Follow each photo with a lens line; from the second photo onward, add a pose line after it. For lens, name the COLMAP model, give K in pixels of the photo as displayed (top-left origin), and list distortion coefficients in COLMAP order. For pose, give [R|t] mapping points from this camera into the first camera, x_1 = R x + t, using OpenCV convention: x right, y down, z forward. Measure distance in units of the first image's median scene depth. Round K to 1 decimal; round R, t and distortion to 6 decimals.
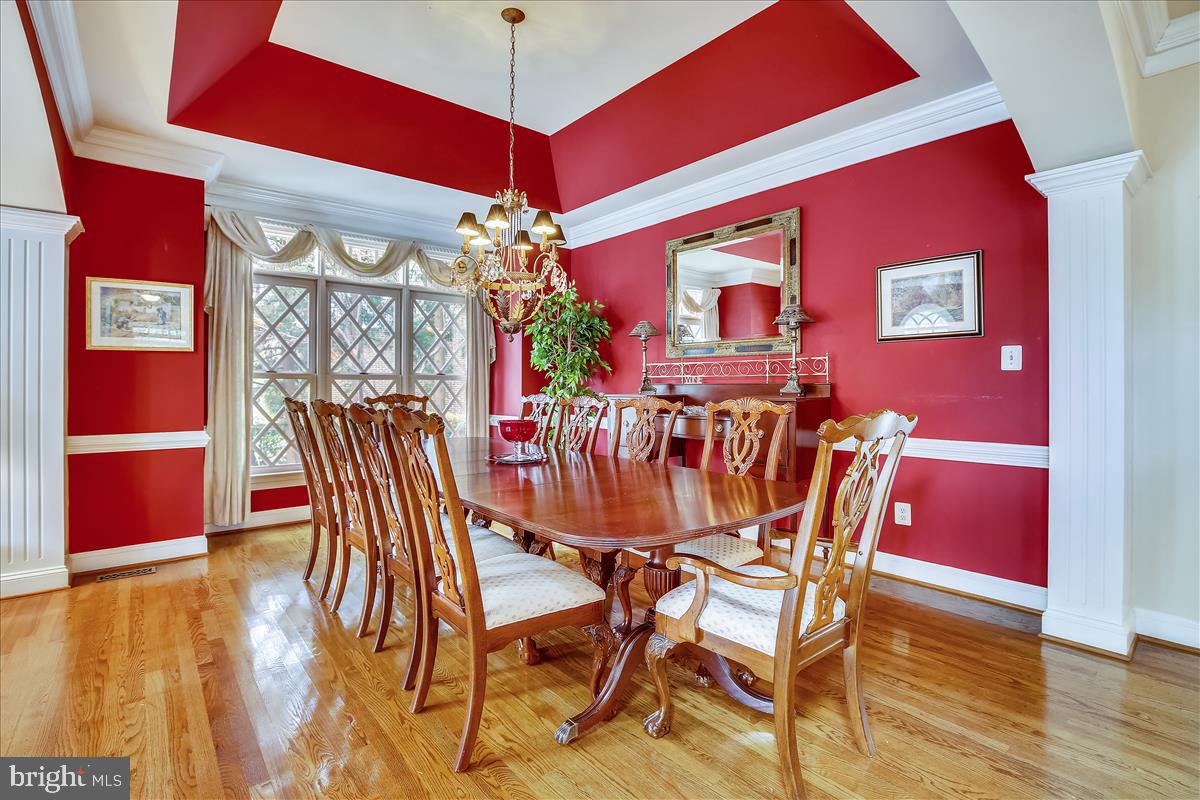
lens RADIAL K [[553.1, 0, 602.9], [0, 553.1, 380.3], [0, 0, 1]] dist [-0.026204, 0.002593]
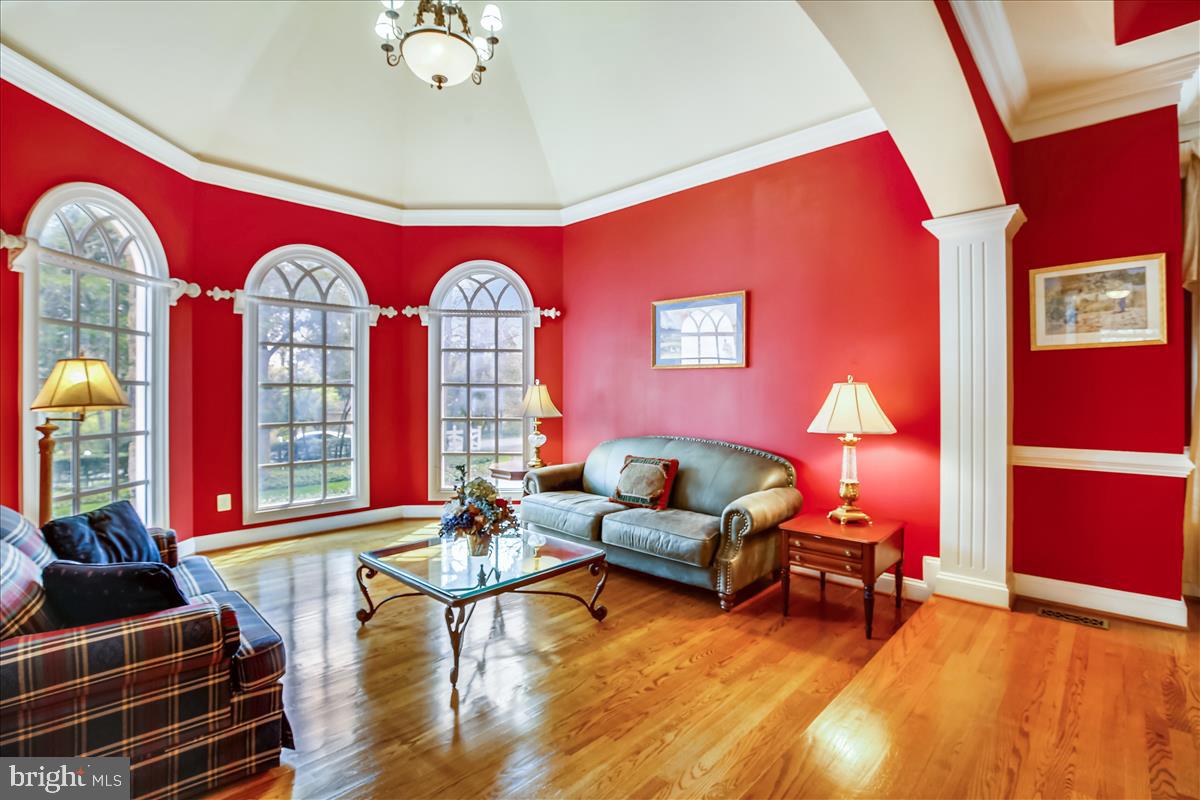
lens RADIAL K [[553.1, 0, 603.0], [0, 553.1, 393.5], [0, 0, 1]] dist [-0.026204, 0.002593]
pose [[0.109292, 0.001108, -0.994009, -0.127089], [0.007264, 0.999972, 0.001913, 0.007024], [0.993983, -0.007430, 0.109280, 0.186568]]
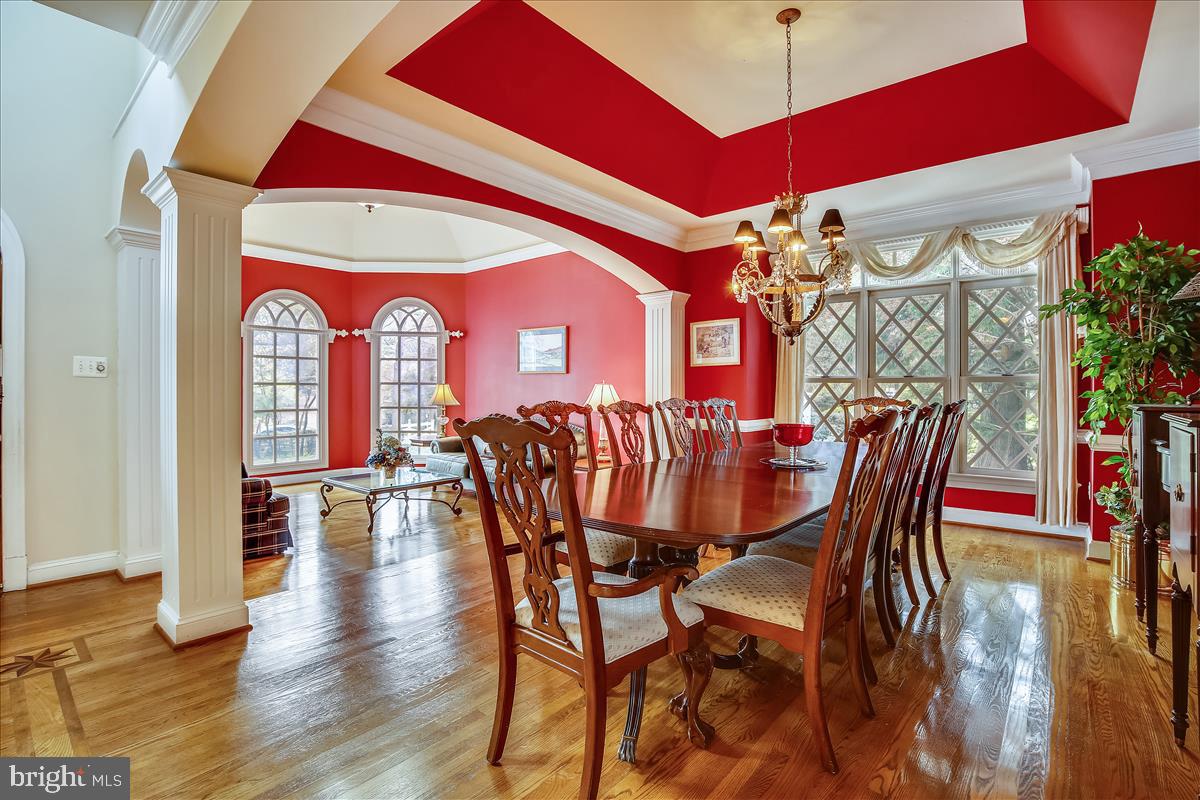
lens RADIAL K [[553.1, 0, 596.8], [0, 553.1, 389.1], [0, 0, 1]] dist [-0.026204, 0.002593]
pose [[0.160885, -0.000983, -0.986973, 0.657305], [0.005701, 0.999984, -0.000066, 0.010219], [0.986957, -0.005617, 0.160888, 0.424435]]
